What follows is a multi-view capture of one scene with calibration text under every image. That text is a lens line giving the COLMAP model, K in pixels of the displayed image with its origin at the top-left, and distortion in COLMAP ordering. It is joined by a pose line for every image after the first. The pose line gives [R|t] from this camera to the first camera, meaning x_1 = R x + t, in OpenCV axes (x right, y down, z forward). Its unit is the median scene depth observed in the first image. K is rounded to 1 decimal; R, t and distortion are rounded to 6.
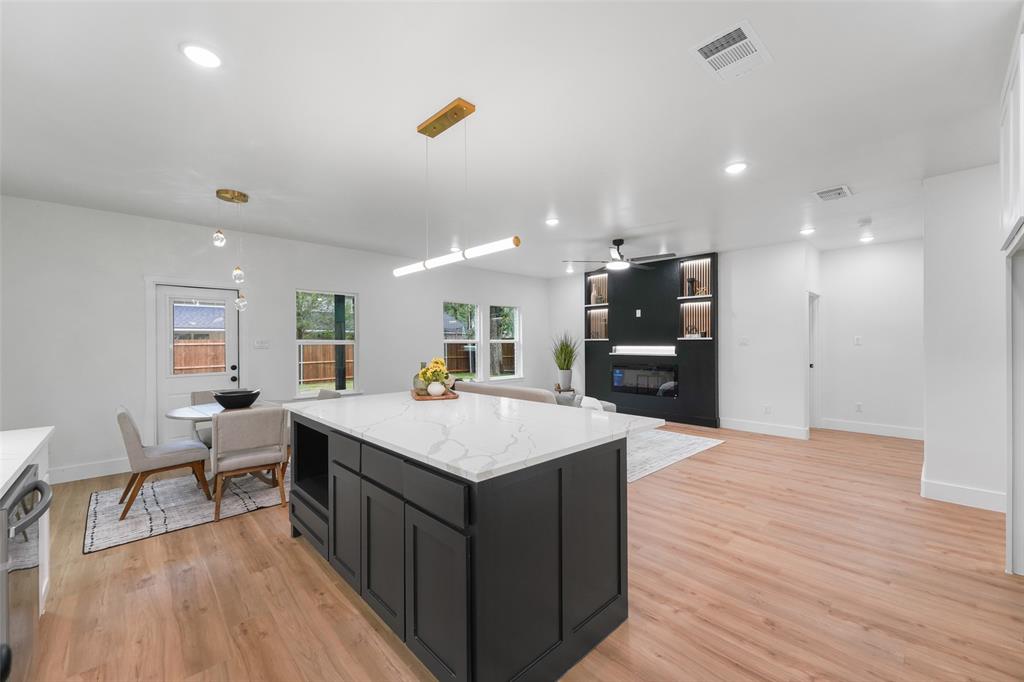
lens RADIAL K [[406.6, 0, 504.7], [0, 406.6, 341.7], [0, 0, 1]] dist [0.007767, -0.001037]
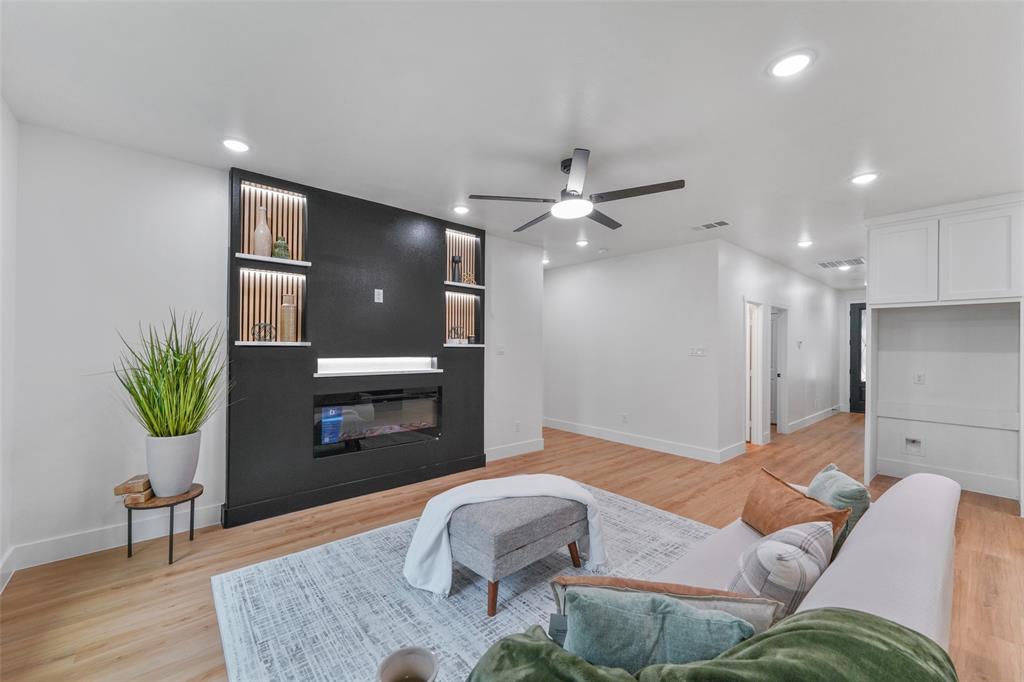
lens RADIAL K [[406.6, 0, 507.9], [0, 406.6, 341.5], [0, 0, 1]] dist [0.007767, -0.001037]
pose [[0.028968, 0.015788, 0.999456, -0.212671], [-0.013846, 0.999786, -0.015392, -0.004809], [-0.999484, -0.013393, 0.029181, 0.881206]]
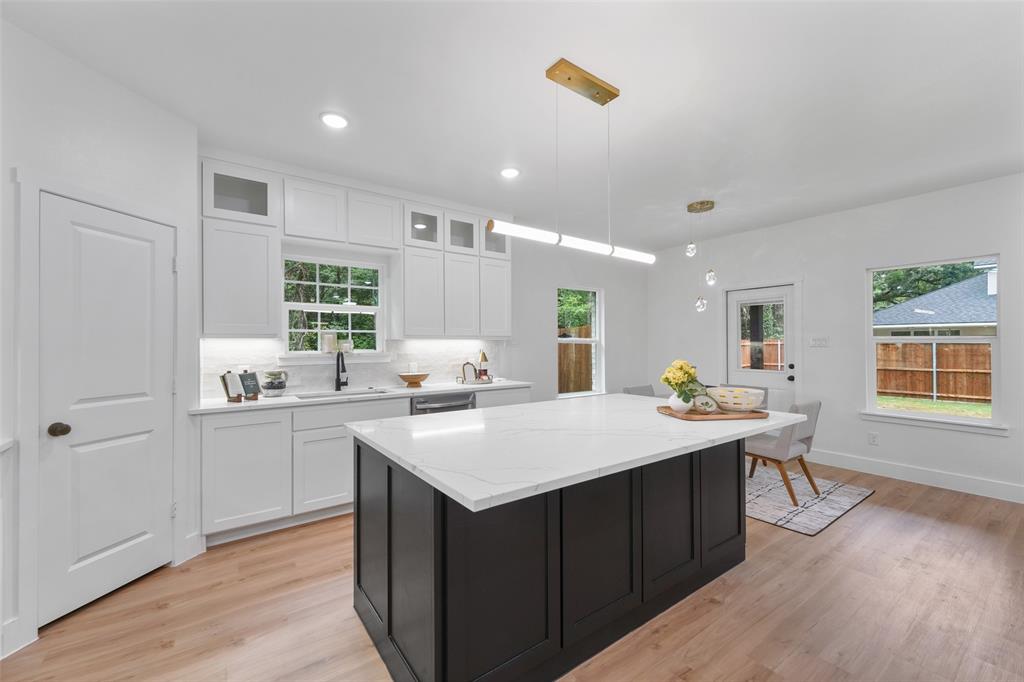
lens RADIAL K [[406.6, 0, 506.3], [0, 406.6, 342.5], [0, 0, 1]] dist [0.007767, -0.001037]
pose [[-0.129120, 0.003712, -0.991622, 0.275010], [0.004453, 0.999985, 0.003164, 0.000904], [0.991619, -0.004007, -0.129135, 0.351837]]
